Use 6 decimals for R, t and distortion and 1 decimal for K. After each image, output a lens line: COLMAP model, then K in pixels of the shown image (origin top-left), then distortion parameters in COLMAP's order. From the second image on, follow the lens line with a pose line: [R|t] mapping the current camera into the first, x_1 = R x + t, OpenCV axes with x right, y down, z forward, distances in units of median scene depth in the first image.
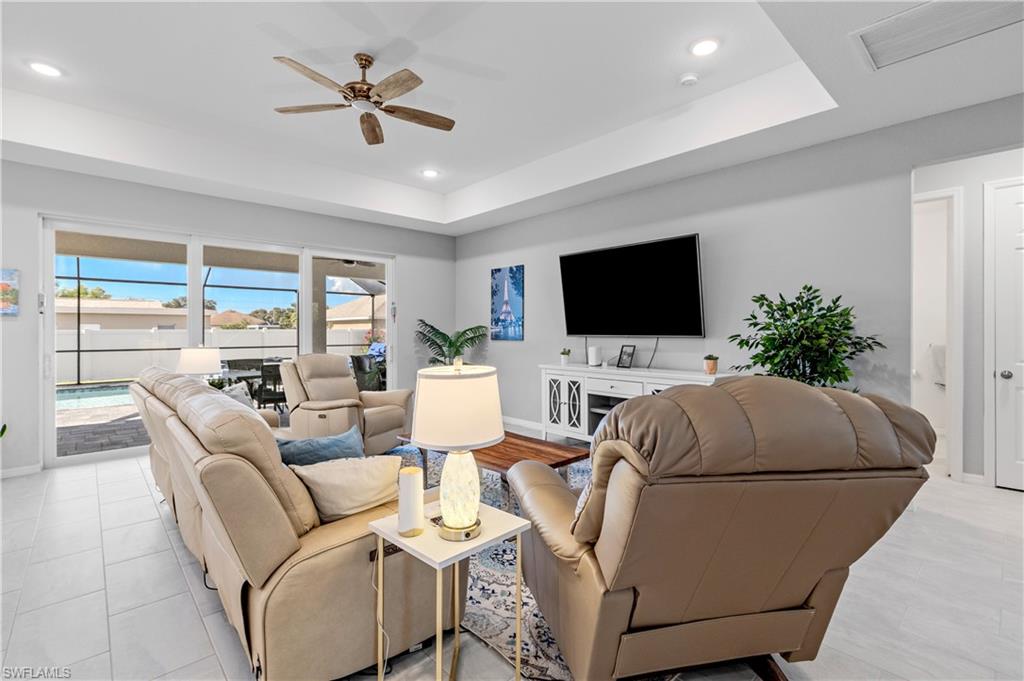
lens RADIAL K [[461.4, 0, 517.3], [0, 461.4, 335.5], [0, 0, 1]] dist [0.001560, -0.000083]
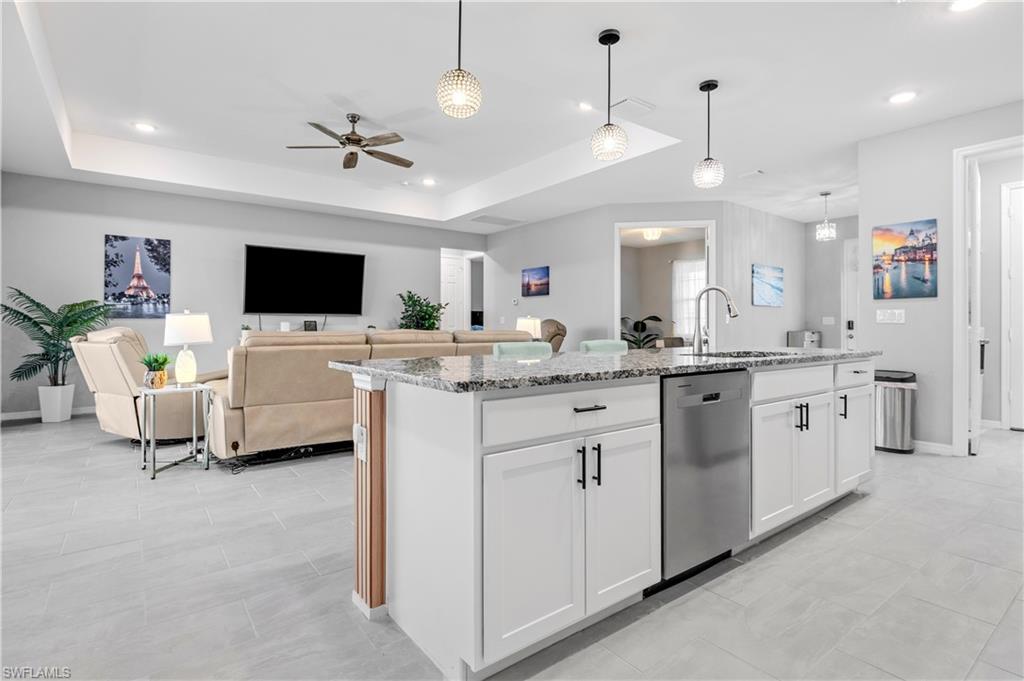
lens RADIAL K [[511.6, 0, 513.6], [0, 511.6, 325.2], [0, 0, 1]] dist [0.000721, 0.000228]
pose [[0.098286, -0.006833, 0.995135, -1.116729], [0.003678, 0.999972, 0.006503, 0.023766], [-0.995151, 0.003021, 0.098308, 0.200349]]
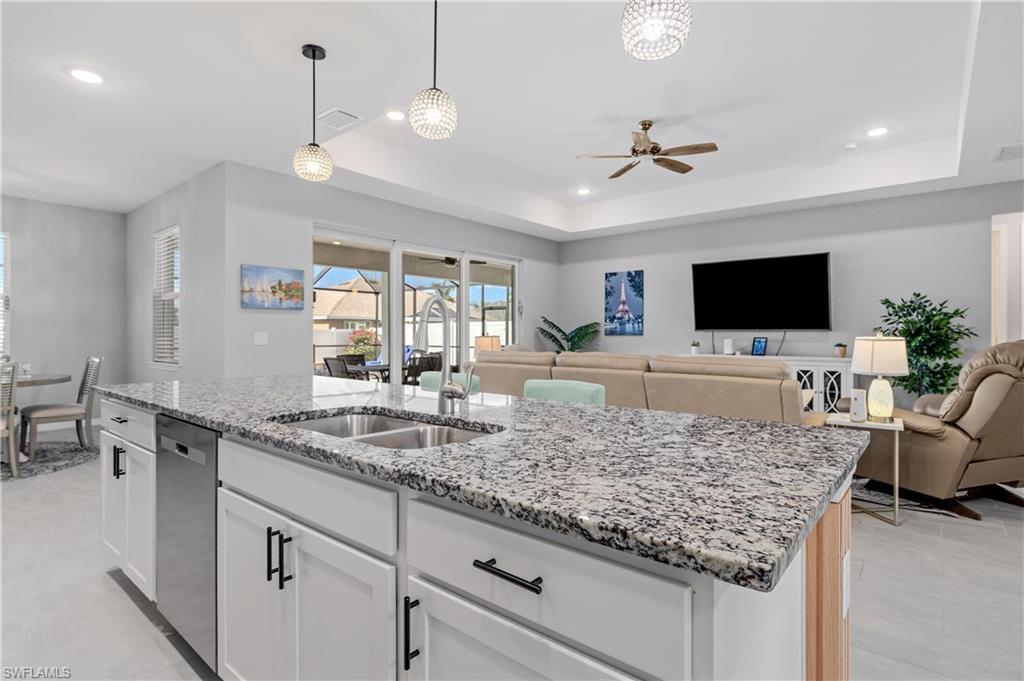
lens RADIAL K [[508.8, 0, 516.4], [0, 508.8, 337.1], [0, 0, 1]] dist [-0.002287, 0.000184]
pose [[0.990923, 0.000031, 0.134427, -0.536899], [0.000317, 0.999997, -0.002568, 0.020878], [-0.134427, 0.002588, 0.990920, -0.253815]]
